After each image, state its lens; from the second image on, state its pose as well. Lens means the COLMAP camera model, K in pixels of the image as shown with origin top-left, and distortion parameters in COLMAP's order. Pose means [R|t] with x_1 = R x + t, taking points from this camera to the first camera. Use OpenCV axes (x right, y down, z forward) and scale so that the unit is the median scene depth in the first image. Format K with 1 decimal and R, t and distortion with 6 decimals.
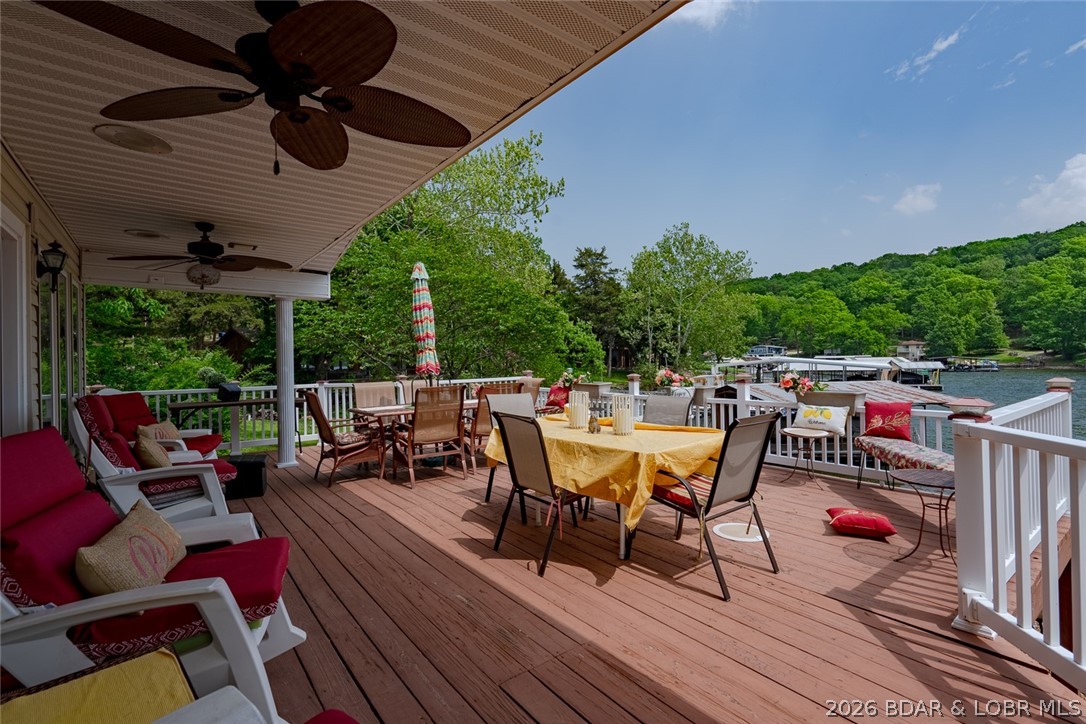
lens RADIAL K [[509.0, 0, 540.2], [0, 509.0, 363.6], [0, 0, 1]] dist [-0.014445, 0.001256]
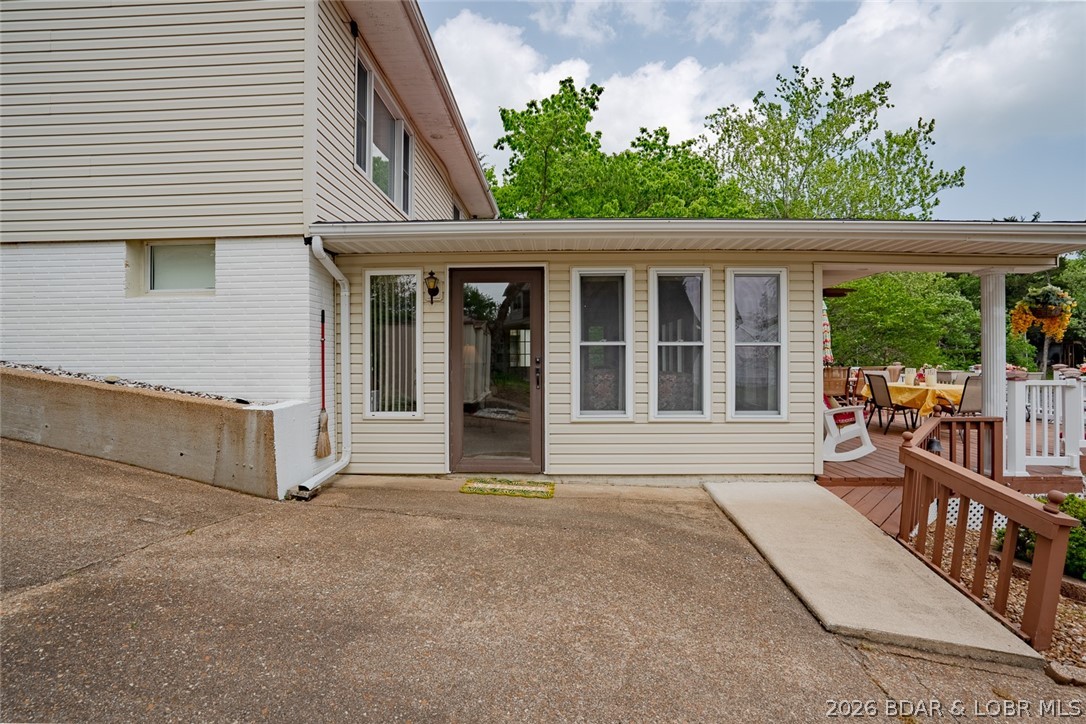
lens RADIAL K [[509.0, 0, 537.7], [0, 509.0, 362.2], [0, 0, 1]] dist [-0.014445, 0.001256]
pose [[0.777132, 0.005783, -0.629311, 0.165260], [-0.001646, 0.999973, 0.007157, 0.009790], [0.629336, -0.004526, 0.777120, -1.460485]]
